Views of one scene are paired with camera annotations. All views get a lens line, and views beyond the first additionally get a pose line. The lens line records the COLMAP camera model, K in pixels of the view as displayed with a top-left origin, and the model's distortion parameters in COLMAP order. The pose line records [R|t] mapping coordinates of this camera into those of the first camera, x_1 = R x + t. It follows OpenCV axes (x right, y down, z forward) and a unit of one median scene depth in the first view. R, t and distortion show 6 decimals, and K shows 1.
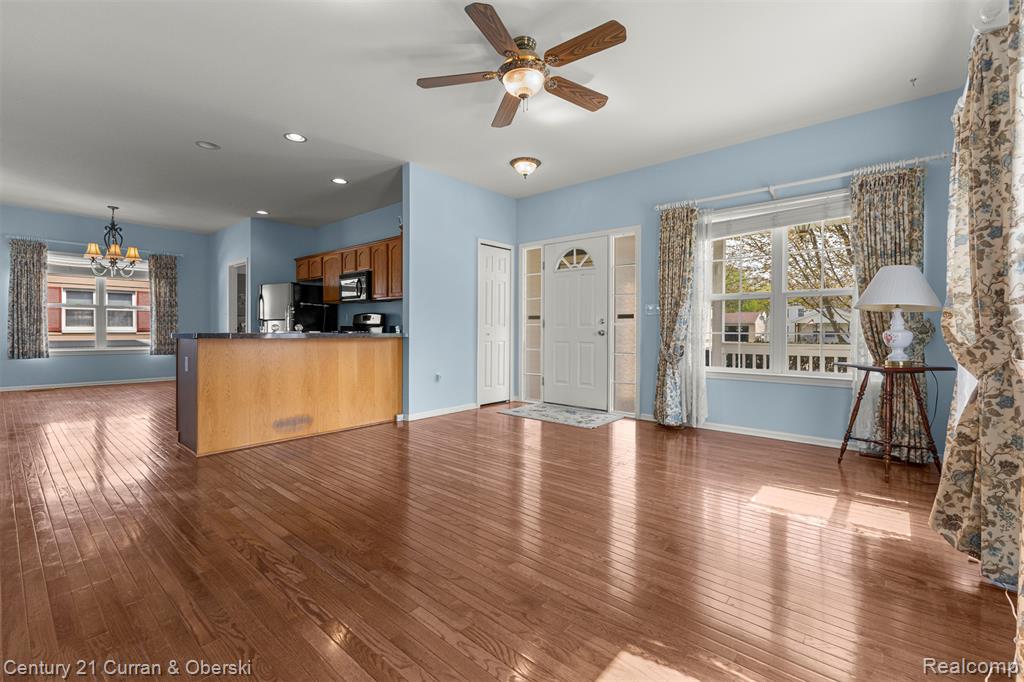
lens RADIAL K [[446.0, 0, 512.2], [0, 446.0, 334.8], [0, 0, 1]] dist [0.000880, -0.000551]
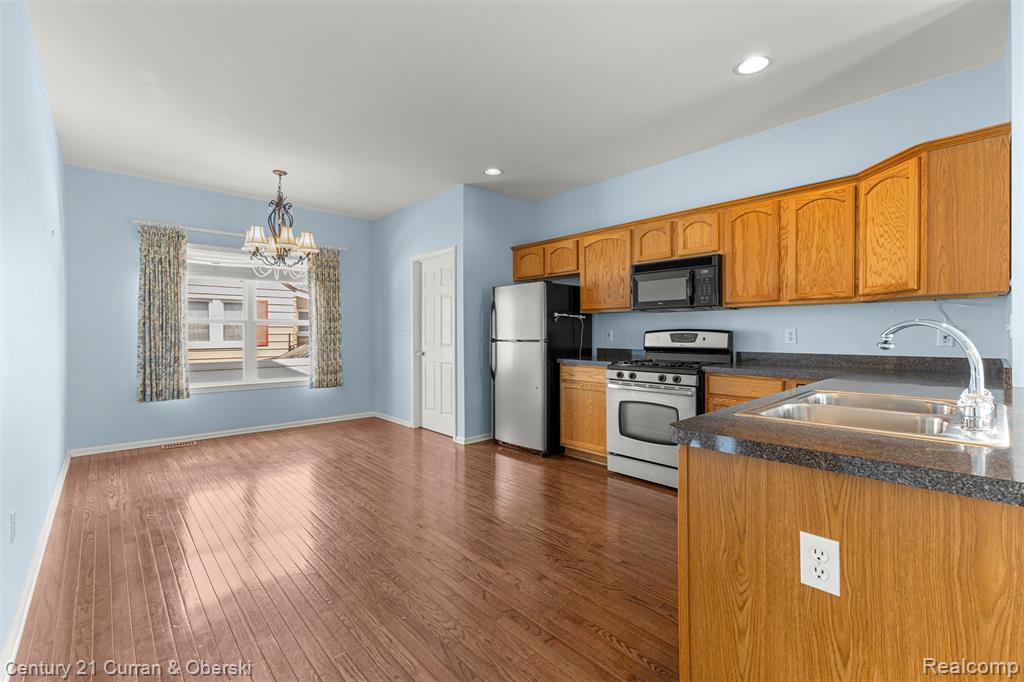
lens RADIAL K [[455.3, 0, 512.0], [0, 455.3, 341.0], [0, 0, 1]] dist [0.021626, 0.000123]
pose [[0.991507, -0.006242, -0.129905, -0.470787], [0.006649, 0.999974, 0.002700, -0.037119], [0.129885, -0.003541, 0.991523, 0.374488]]
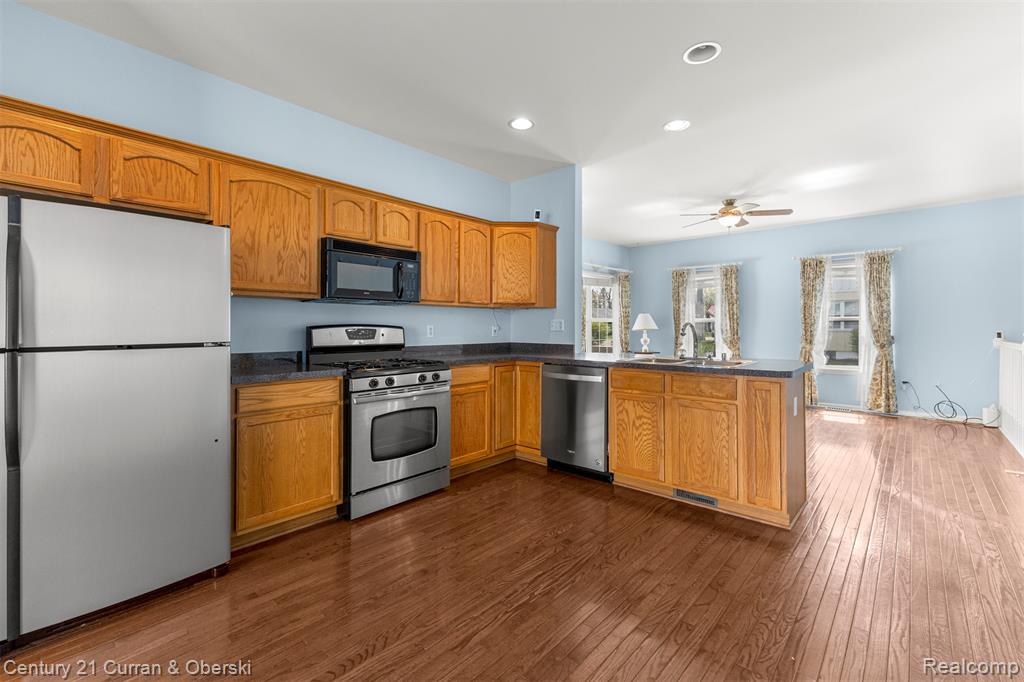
lens RADIAL K [[446.0, 0, 512.2], [0, 446.0, 334.8], [0, 0, 1]] dist [0.000880, -0.000551]
pose [[0.019228, -0.020932, 0.999596, -0.836636], [0.019449, 0.999599, 0.020558, -0.044888], [-0.999626, 0.019046, 0.019628, 0.819575]]
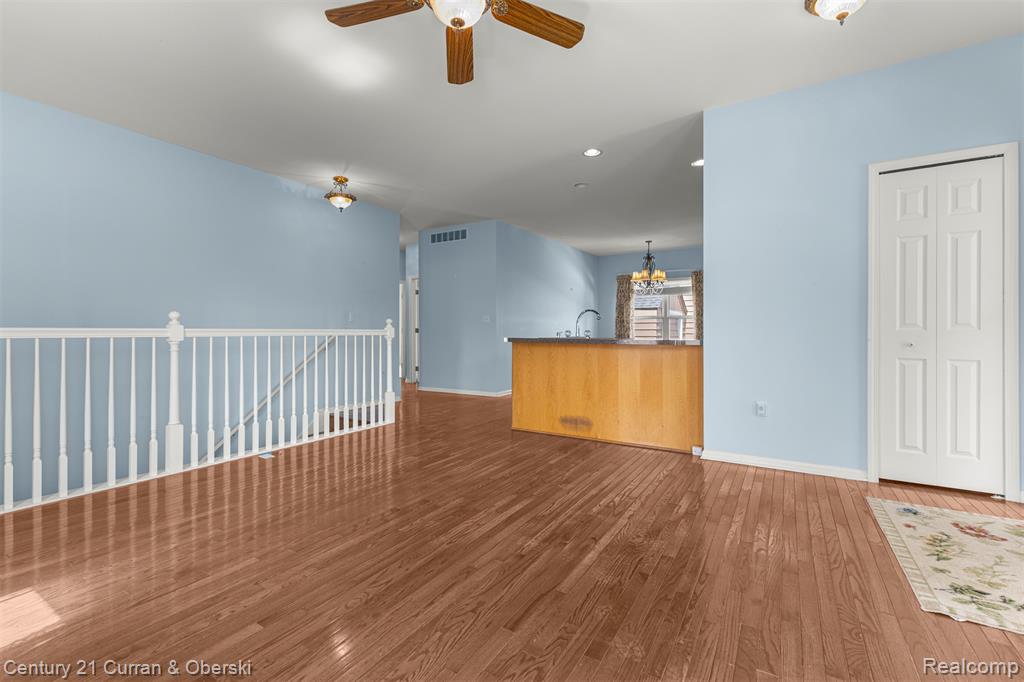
lens RADIAL K [[446.0, 0, 512.2], [0, 446.0, 334.8], [0, 0, 1]] dist [0.000880, -0.000551]
pose [[0.154241, -0.001413, -0.988032, 0.326516], [-0.013715, 0.999900, -0.003571, -0.003765], [0.987938, 0.014102, 0.154206, 0.412419]]
